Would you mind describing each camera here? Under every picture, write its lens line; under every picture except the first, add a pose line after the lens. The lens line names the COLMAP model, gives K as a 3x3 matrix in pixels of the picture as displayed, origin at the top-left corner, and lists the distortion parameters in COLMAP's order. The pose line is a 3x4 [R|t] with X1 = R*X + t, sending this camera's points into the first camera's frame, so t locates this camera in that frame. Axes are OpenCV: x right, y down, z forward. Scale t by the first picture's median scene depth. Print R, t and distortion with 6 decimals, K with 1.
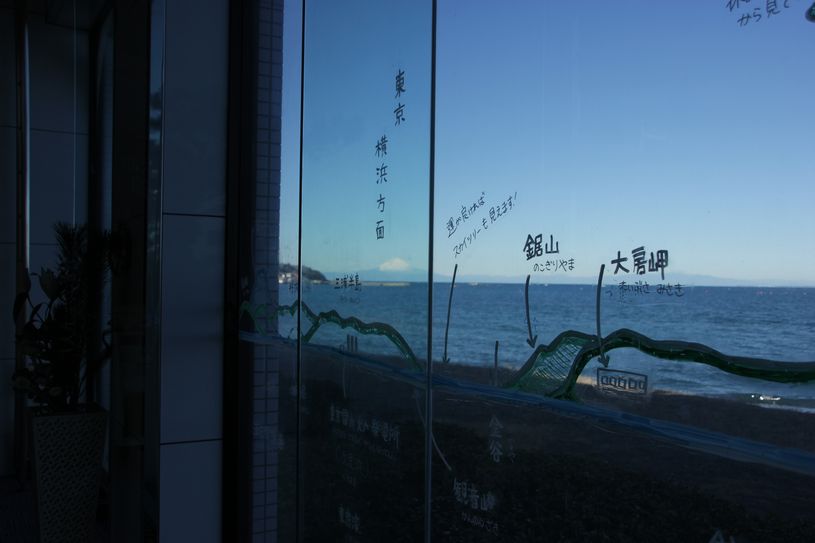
lens RADIAL K [[537.0, 0, 407.5], [0, 537.0, 271.5], [0, 0, 1]] dist [0.000547, 0.000073]
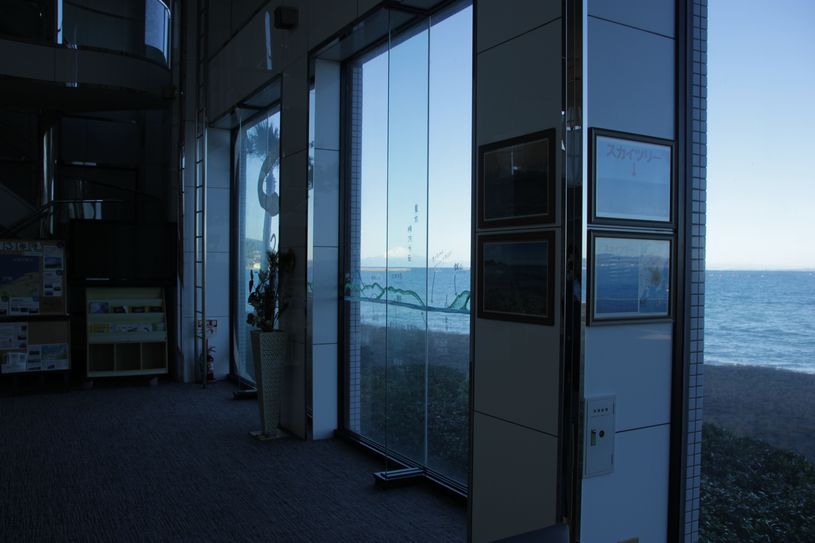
lens RADIAL K [[679.1, 0, 407.5], [0, 679.1, 271.5], [0, 0, 1]] dist [0.000188, -0.000022]
pose [[0.999941, -0.005435, 0.009383, -0.080745], [0.005096, 0.999346, 0.035798, -0.114140], [-0.009572, -0.035748, 0.999315, -2.214378]]
